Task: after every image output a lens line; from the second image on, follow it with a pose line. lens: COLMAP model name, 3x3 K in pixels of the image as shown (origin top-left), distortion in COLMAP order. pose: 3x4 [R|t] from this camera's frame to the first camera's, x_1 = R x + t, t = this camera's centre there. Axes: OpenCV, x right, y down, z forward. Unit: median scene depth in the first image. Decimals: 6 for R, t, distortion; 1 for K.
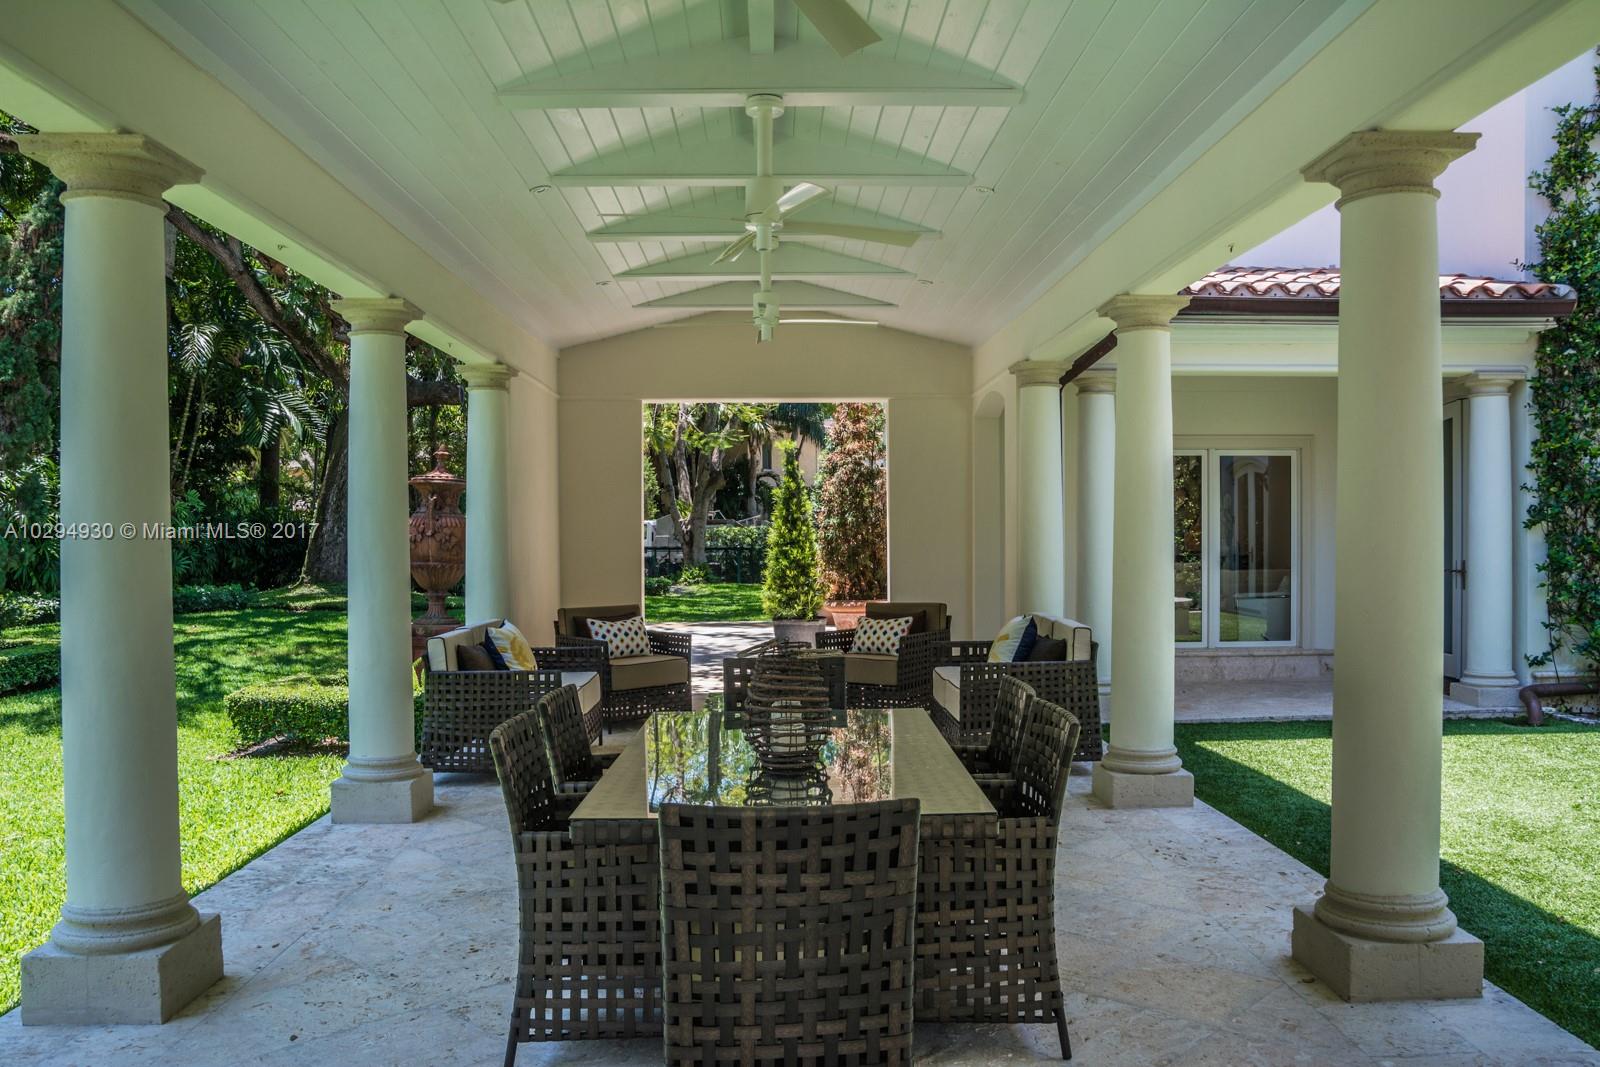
lens RADIAL K [[1257.4, 0, 803.8], [0, 1257.4, 532.9], [0, 0, 1]] dist [-0.051849, 0.005882]
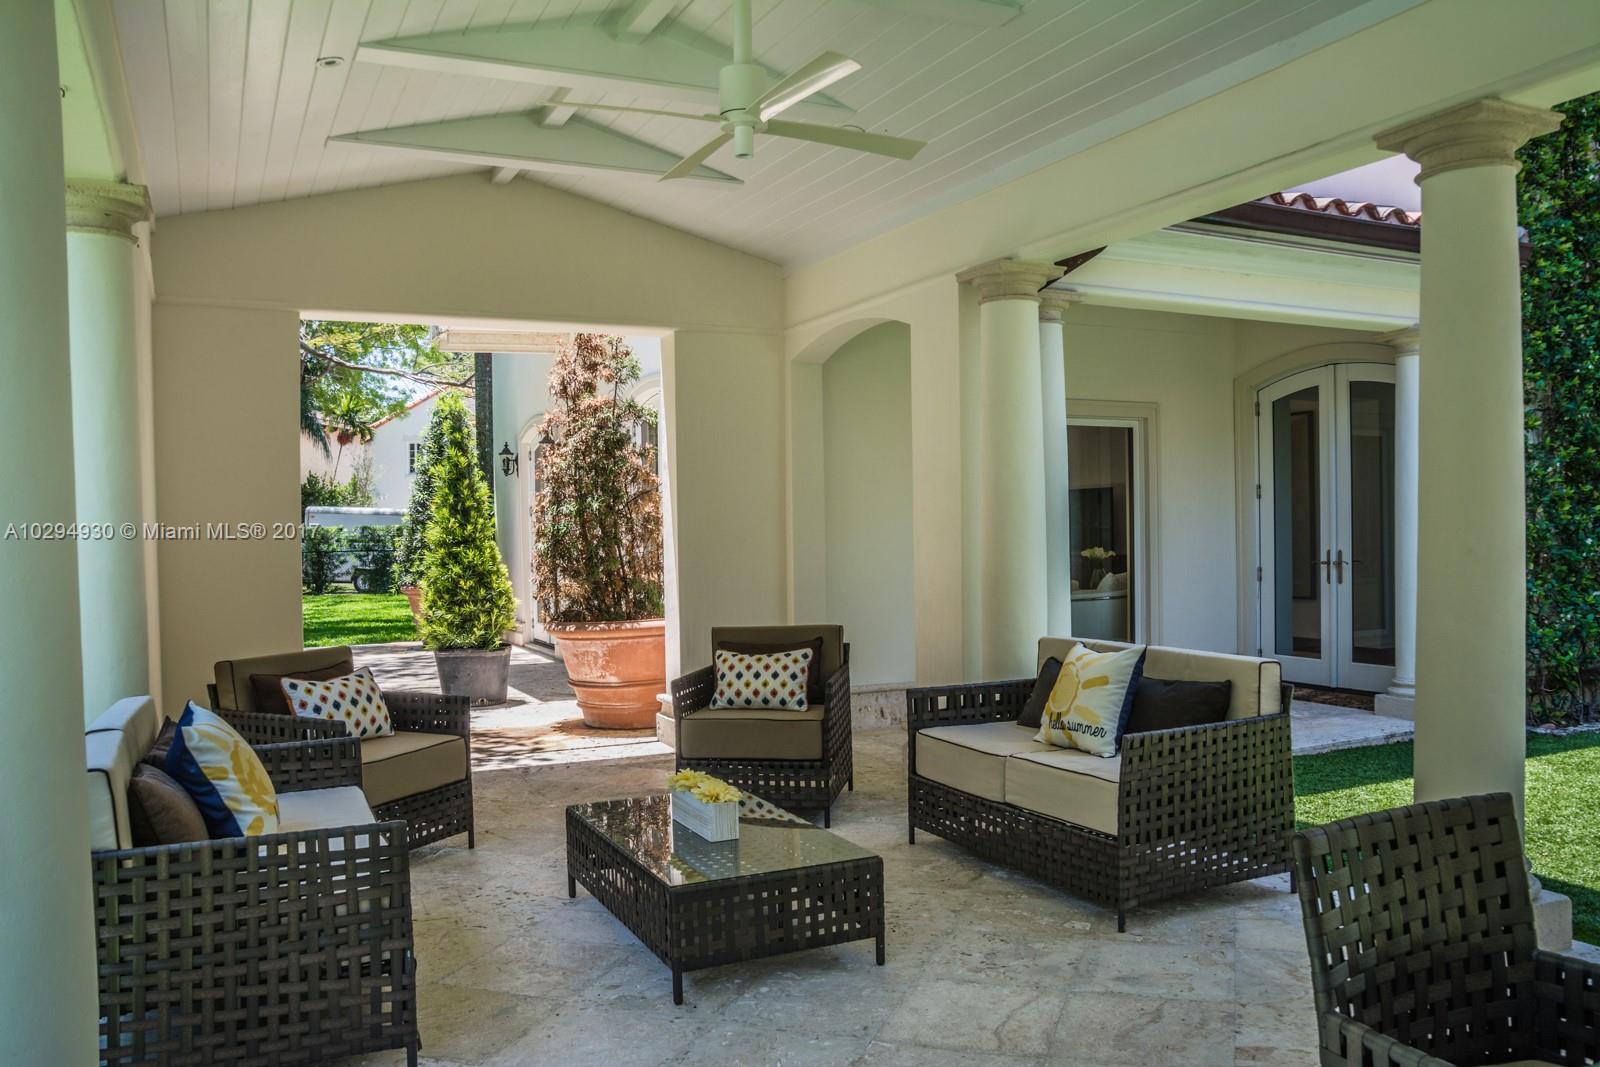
lens RADIAL K [[1257.4, 0, 798.3], [0, 1257.4, 544.3], [0, 0, 1]] dist [-0.051849, 0.005882]
pose [[0.913106, -0.011948, 0.407547, -0.184996], [0.008805, 0.999915, 0.009586, 0.006494], [-0.407627, -0.005165, 0.913134, 0.406736]]
